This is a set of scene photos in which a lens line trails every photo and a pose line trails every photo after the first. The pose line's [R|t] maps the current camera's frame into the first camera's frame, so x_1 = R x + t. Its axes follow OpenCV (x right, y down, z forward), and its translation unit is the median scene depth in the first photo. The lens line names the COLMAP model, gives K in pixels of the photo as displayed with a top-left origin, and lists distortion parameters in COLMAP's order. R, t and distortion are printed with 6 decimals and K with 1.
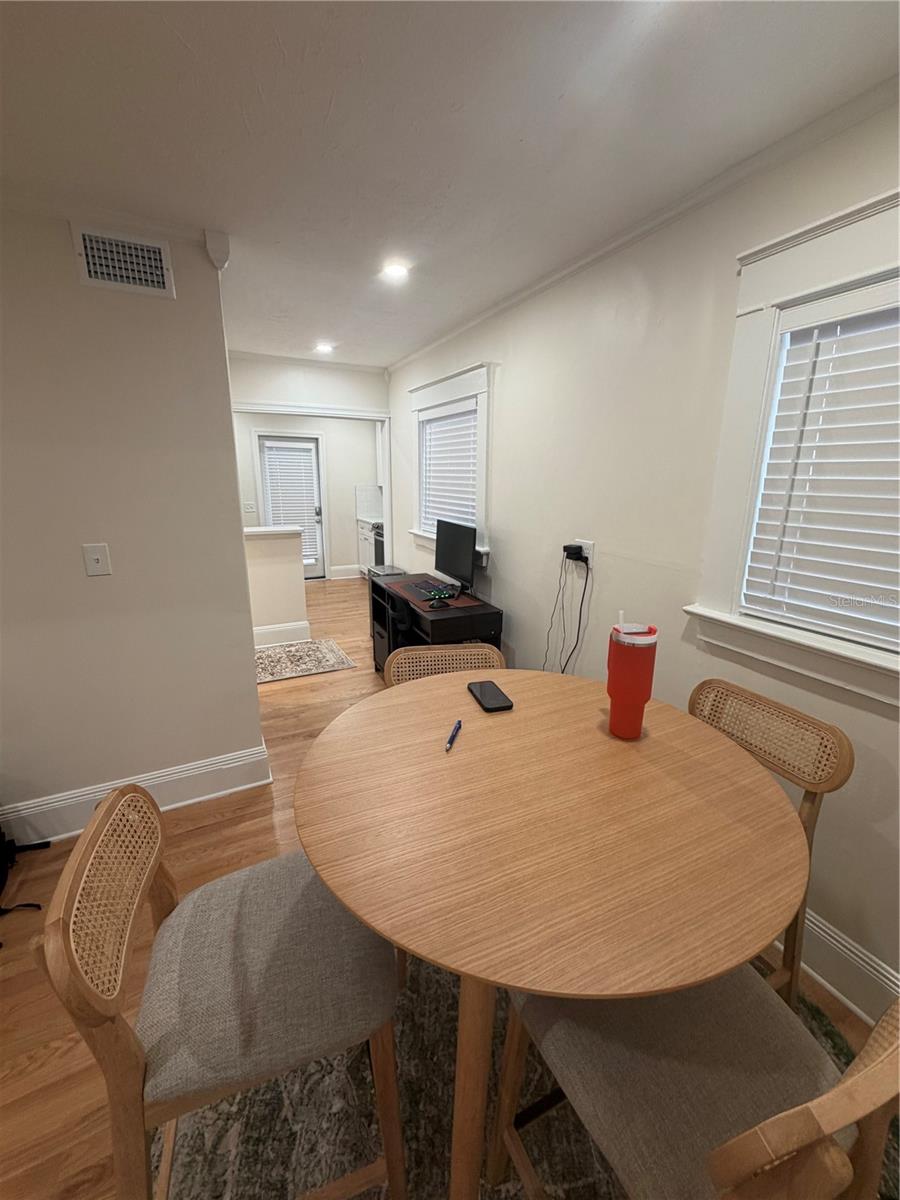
lens RADIAL K [[476.6, 0, 452.6], [0, 476.6, 594.0], [0, 0, 1]] dist [-0.003499, 0.000624]
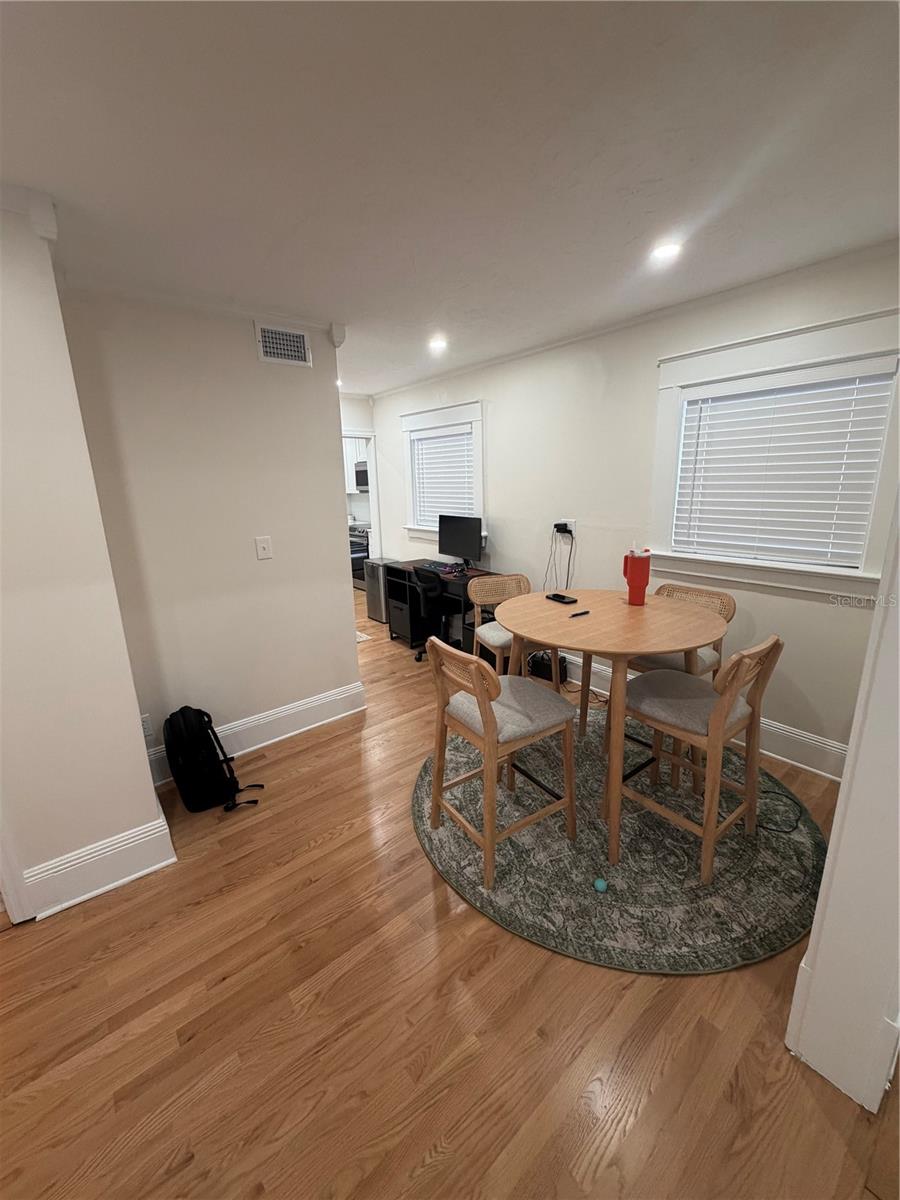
lens RADIAL K [[476.6, 0, 449.9], [0, 476.6, 596.6], [0, 0, 1]] dist [-0.003499, 0.000624]
pose [[0.976962, -0.083609, 0.196353, -0.397143], [0.084381, 0.996424, 0.004449, 0.091033], [-0.196023, 0.012222, 0.980523, -0.408718]]
